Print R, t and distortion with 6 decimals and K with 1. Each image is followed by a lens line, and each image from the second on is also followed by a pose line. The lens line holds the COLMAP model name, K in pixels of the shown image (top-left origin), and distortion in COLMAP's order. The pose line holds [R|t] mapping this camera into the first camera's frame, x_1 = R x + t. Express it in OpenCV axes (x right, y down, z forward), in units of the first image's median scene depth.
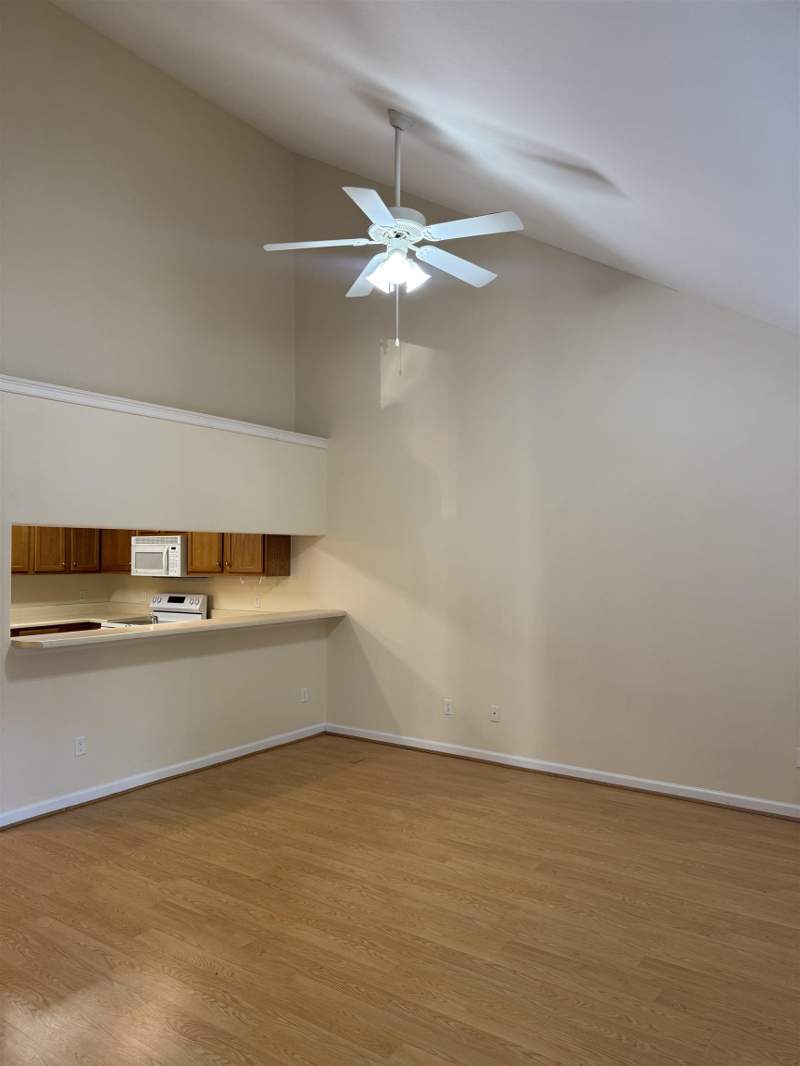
lens RADIAL K [[753.8, 0, 400.0], [0, 753.8, 533.0], [0, 0, 1]] dist [0.031263, -0.002123]
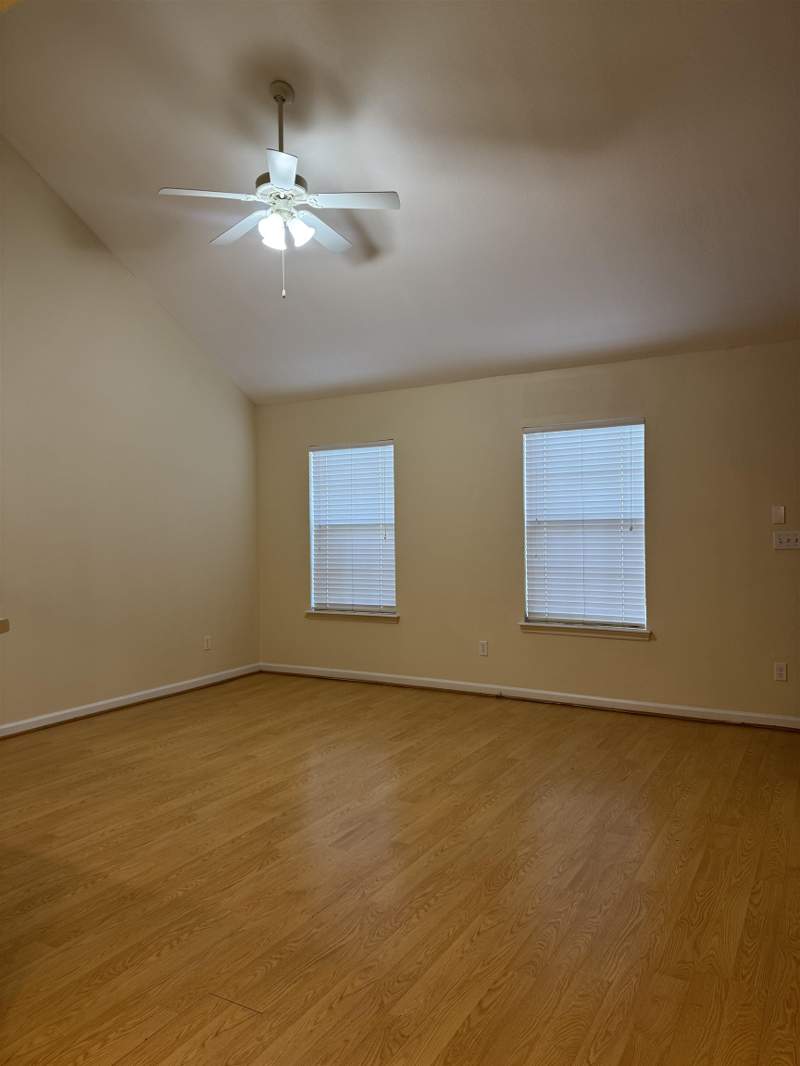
lens RADIAL K [[753.8, 0, 400.0], [0, 753.8, 533.0], [0, 0, 1]] dist [0.031263, -0.002123]
pose [[-0.100531, 0.009375, 0.994890, -1.032814], [-0.007130, 0.999923, -0.010143, 0.111784], [-0.994908, -0.008113, -0.100457, 0.872794]]
